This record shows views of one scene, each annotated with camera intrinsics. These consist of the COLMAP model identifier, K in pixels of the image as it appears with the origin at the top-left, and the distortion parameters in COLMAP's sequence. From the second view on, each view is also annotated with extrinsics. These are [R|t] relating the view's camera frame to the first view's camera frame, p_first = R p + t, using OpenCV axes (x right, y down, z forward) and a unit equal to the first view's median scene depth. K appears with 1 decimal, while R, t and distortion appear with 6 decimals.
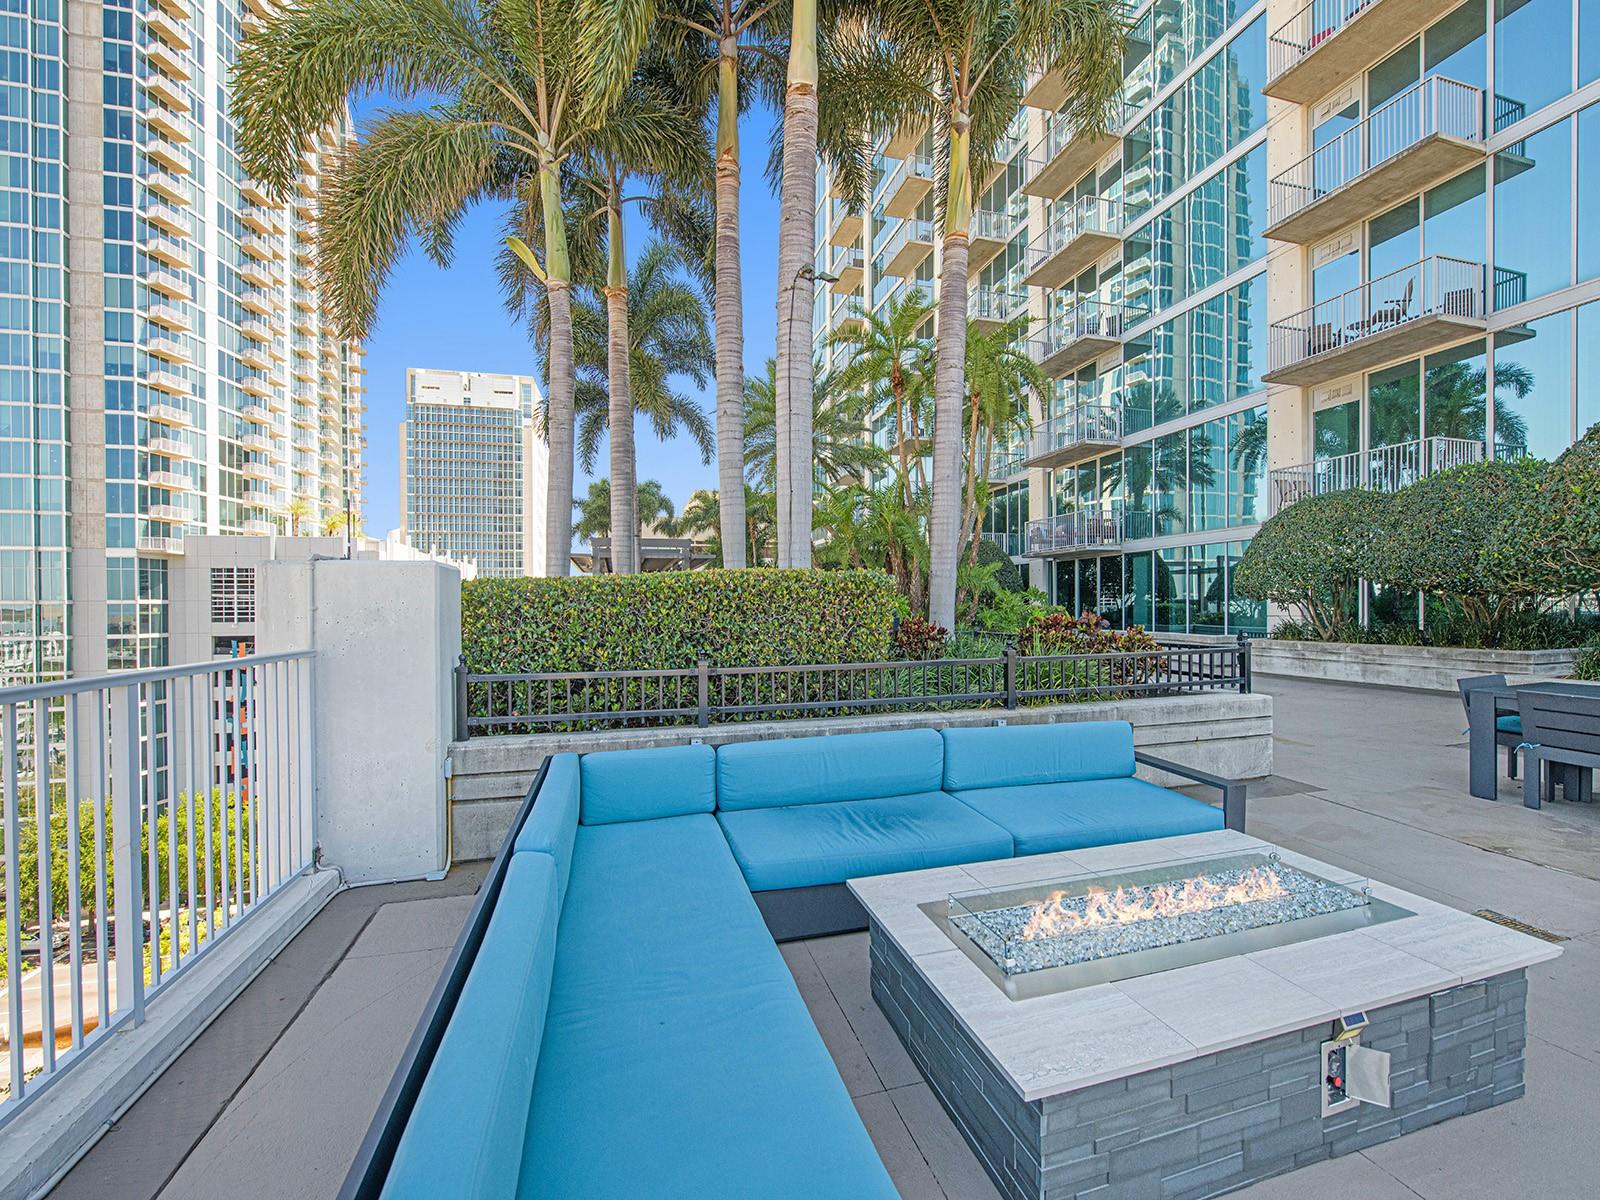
lens RADIAL K [[642.7, 0, 787.6], [0, 642.7, 610.0], [0, 0, 1]] dist [-0.014408, -0.000396]
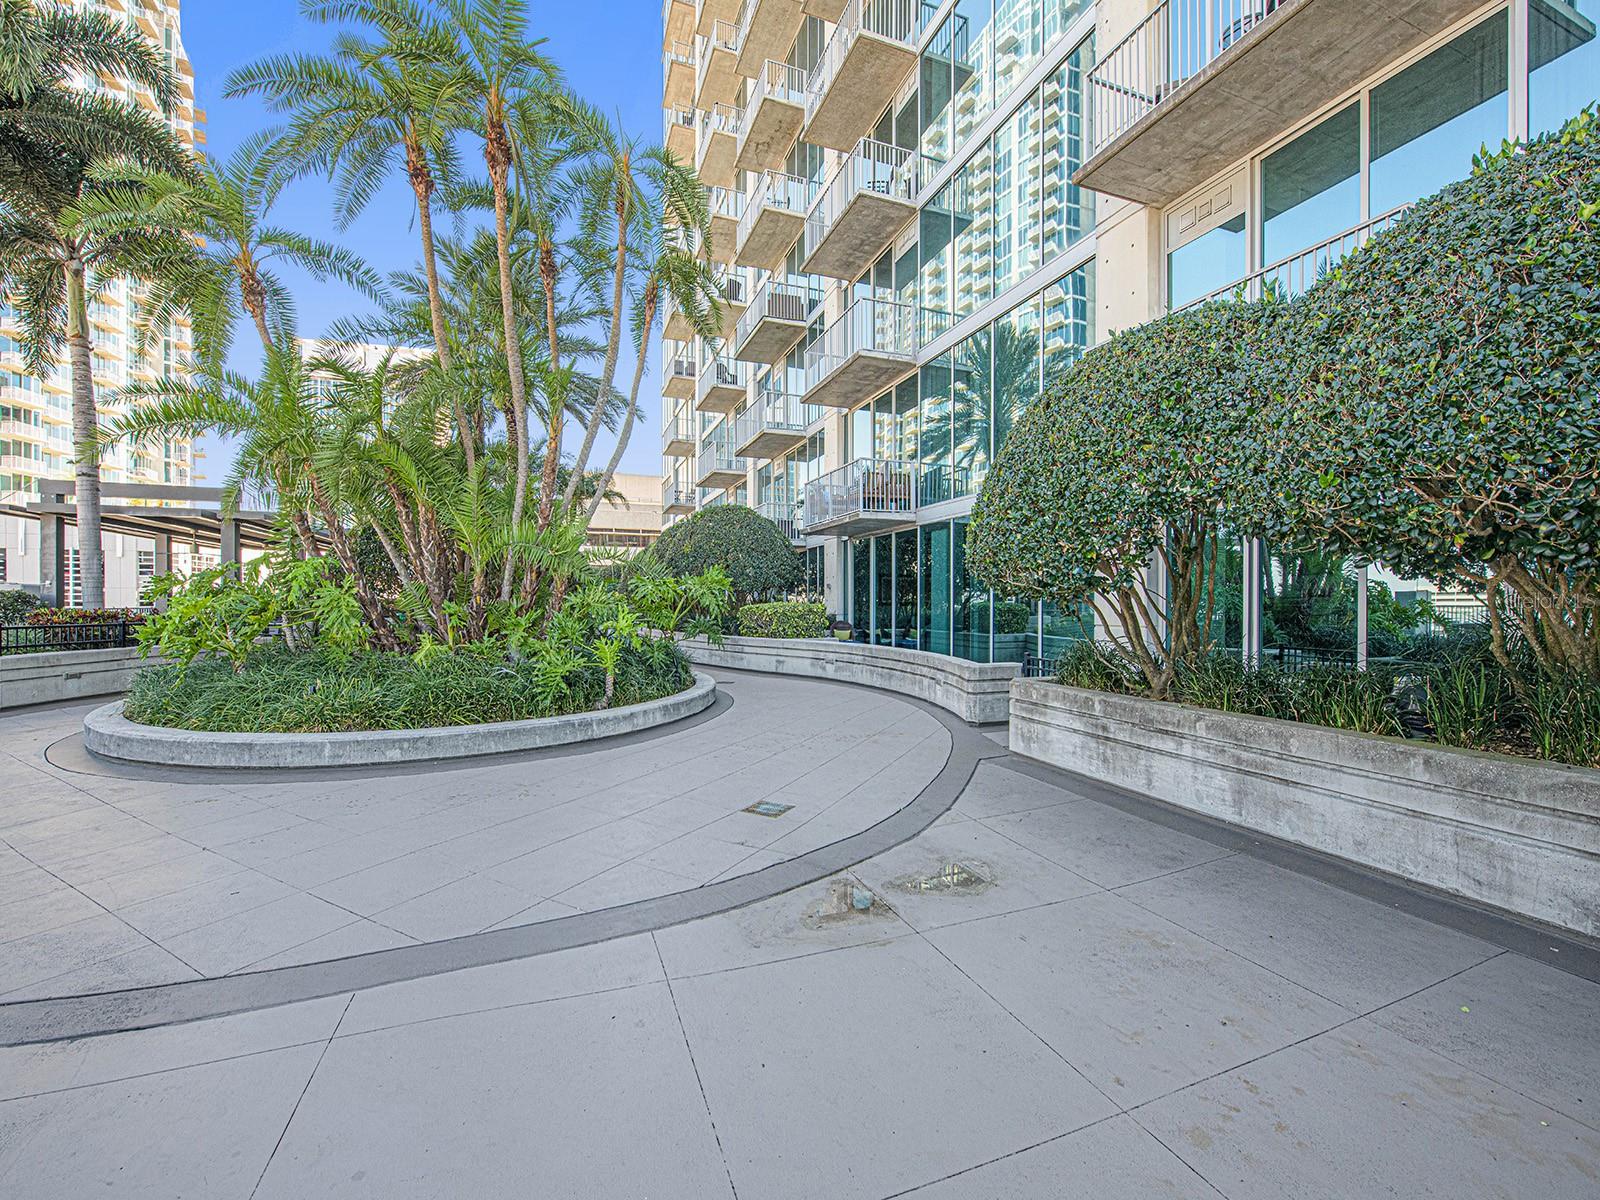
lens RADIAL K [[642.7, 0, 787.6], [0, 642.7, 610.0], [0, 0, 1]] dist [-0.014408, -0.000396]
pose [[0.995767, 0.010426, 0.091324, 0.345884], [-0.010742, 0.999938, 0.002967, -0.002882], [-0.091287, -0.003935, 0.995817, 0.370781]]
